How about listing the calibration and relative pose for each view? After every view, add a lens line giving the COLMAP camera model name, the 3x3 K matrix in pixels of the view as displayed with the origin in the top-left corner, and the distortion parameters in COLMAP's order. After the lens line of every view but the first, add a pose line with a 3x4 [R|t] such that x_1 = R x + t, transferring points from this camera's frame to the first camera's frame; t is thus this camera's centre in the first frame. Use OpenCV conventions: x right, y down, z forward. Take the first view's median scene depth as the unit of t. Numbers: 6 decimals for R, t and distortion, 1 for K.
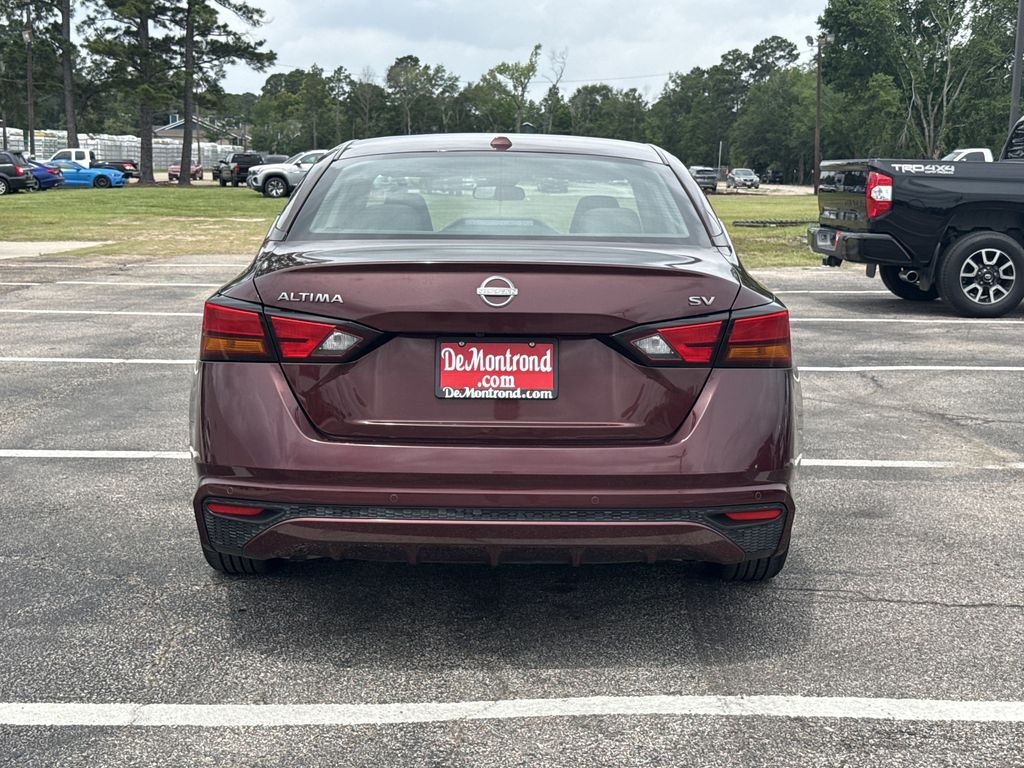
lens RADIAL K [[1482.7, 0, 512.0], [0, 1482.7, 384.0], [0, 0, 1]] dist [0.036707, 0.006384]
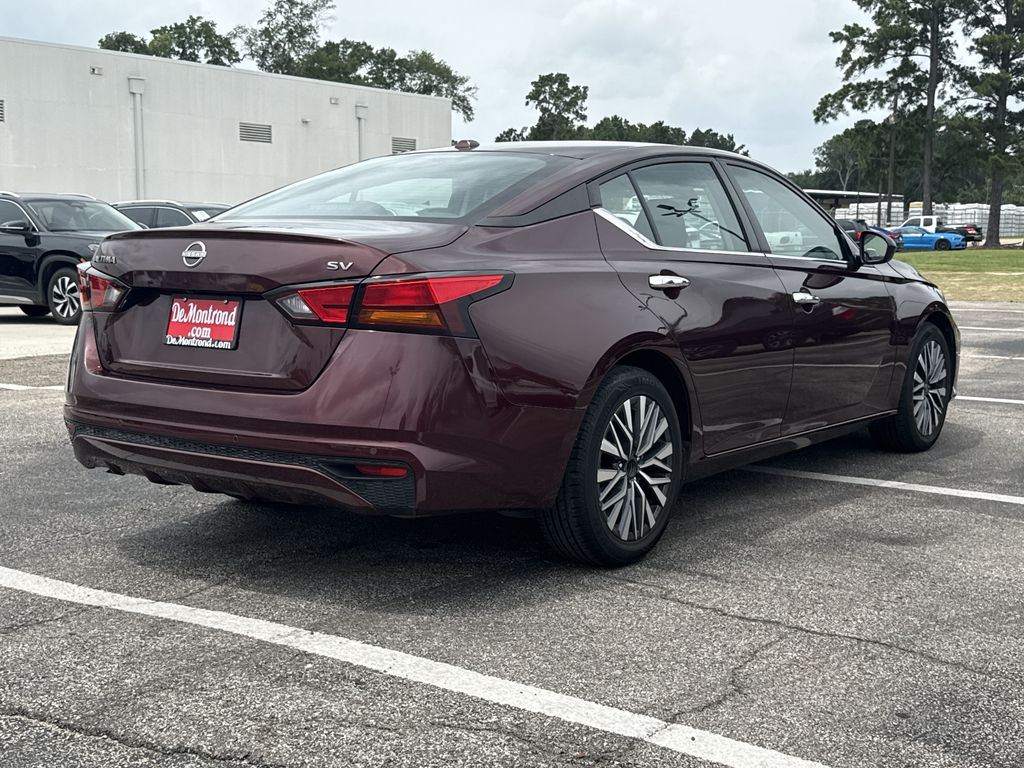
lens RADIAL K [[1307.7, 0, 512.0], [0, 1307.7, 384.0], [0, 0, 1]] dist [0.121319, -0.051488]
pose [[0.810713, 0.061386, -0.582216, 0.782705], [-0.081459, 0.996642, -0.008348, 0.027148], [0.579749, 0.054194, 0.812991, 0.298946]]
